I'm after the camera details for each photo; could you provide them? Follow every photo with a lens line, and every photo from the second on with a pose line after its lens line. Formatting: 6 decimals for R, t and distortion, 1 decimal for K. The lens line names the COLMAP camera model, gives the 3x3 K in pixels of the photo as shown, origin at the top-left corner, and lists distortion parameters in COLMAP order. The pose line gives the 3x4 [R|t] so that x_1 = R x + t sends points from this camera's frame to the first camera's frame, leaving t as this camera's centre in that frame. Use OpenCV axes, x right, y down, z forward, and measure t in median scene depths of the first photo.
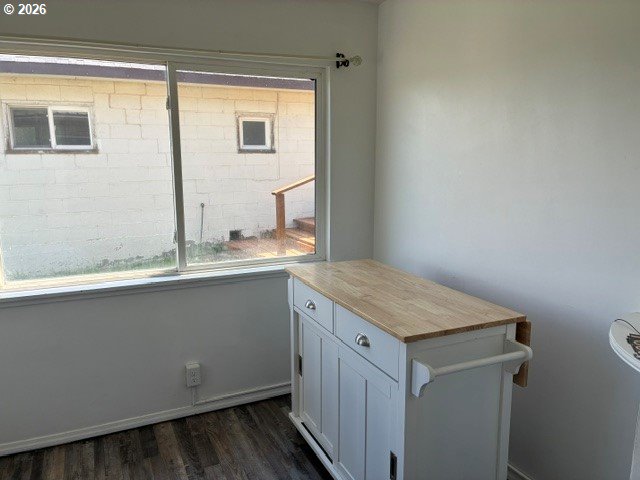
lens RADIAL K [[486.9, 0, 323.9], [0, 486.9, 242.6], [0, 0, 1]] dist [0.009345, -0.004141]
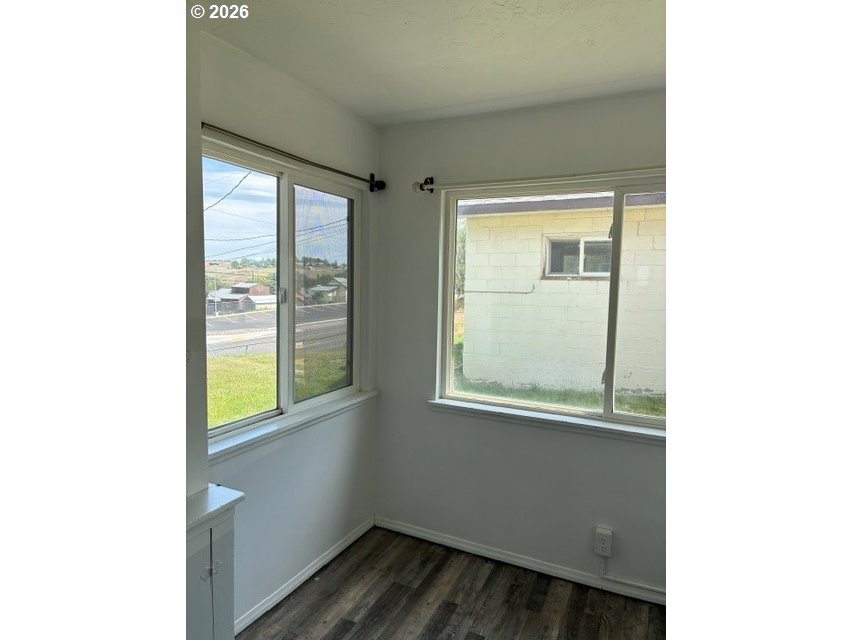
lens RADIAL K [[483.5, 0, 425.5], [0, 483.5, 313.7], [0, 0, 1]] dist [0.003627, -0.010451]
pose [[0.621411, 0.069012, -0.780439, 0.076717], [-0.152062, 0.987795, -0.033729, -0.020739], [0.768586, 0.139634, 0.624321, 0.080331]]
